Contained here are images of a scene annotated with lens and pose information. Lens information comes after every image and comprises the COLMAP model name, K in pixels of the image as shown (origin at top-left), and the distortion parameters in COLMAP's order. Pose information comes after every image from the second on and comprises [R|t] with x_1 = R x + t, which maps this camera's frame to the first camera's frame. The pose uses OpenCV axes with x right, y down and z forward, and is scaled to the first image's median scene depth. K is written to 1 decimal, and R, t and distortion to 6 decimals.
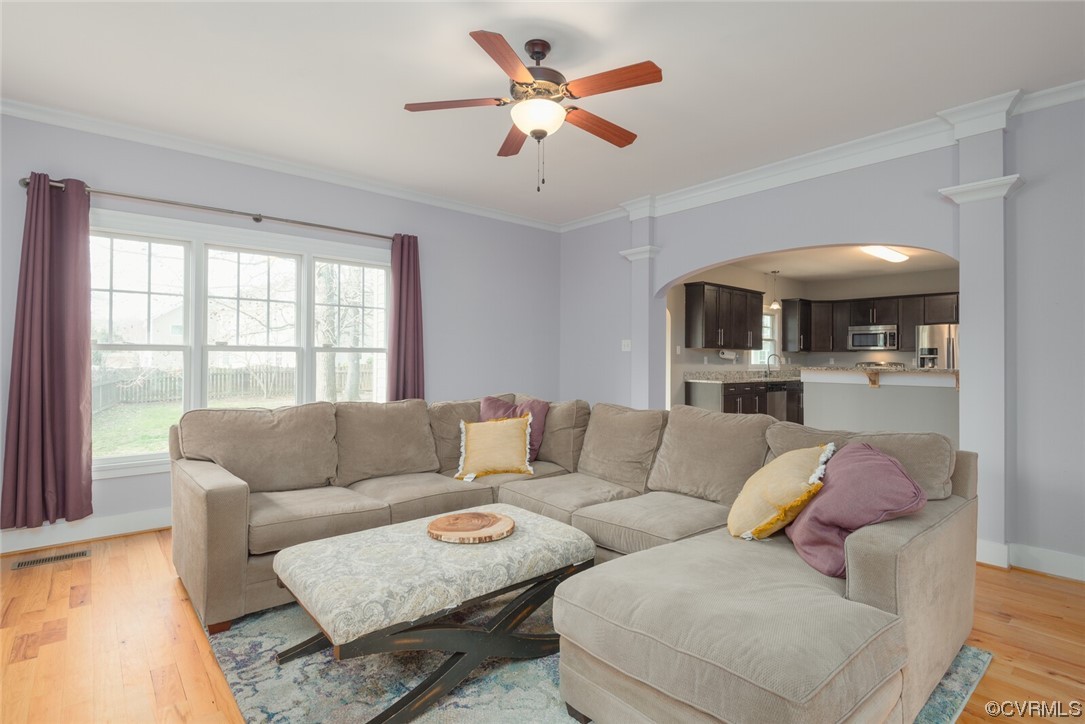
lens RADIAL K [[527.0, 0, 542.5], [0, 527.0, 362.0], [0, 0, 1]] dist [0.076404, -0.000286]
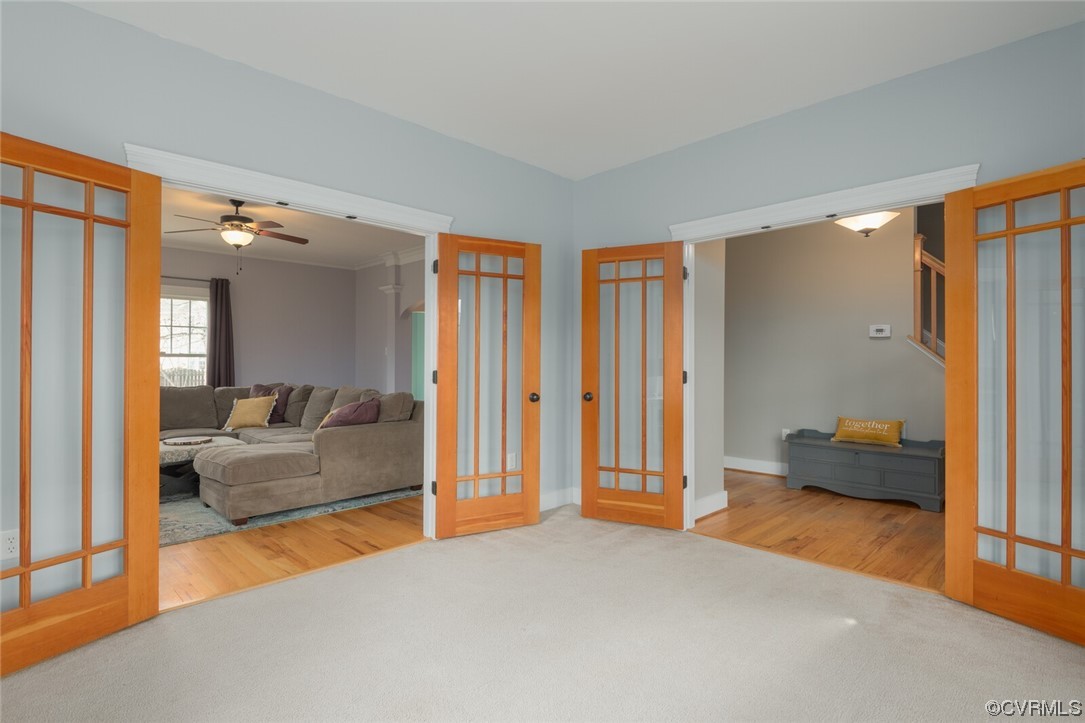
lens RADIAL K [[540.9, 0, 542.5], [0, 540.9, 361.5], [0, 0, 1]] dist [-0.003917, -0.000335]
pose [[0.996745, -0.006583, 0.080352, 0.648180], [0.006962, 0.999966, -0.004433, 0.010733], [-0.080320, 0.004978, 0.996757, -0.730980]]
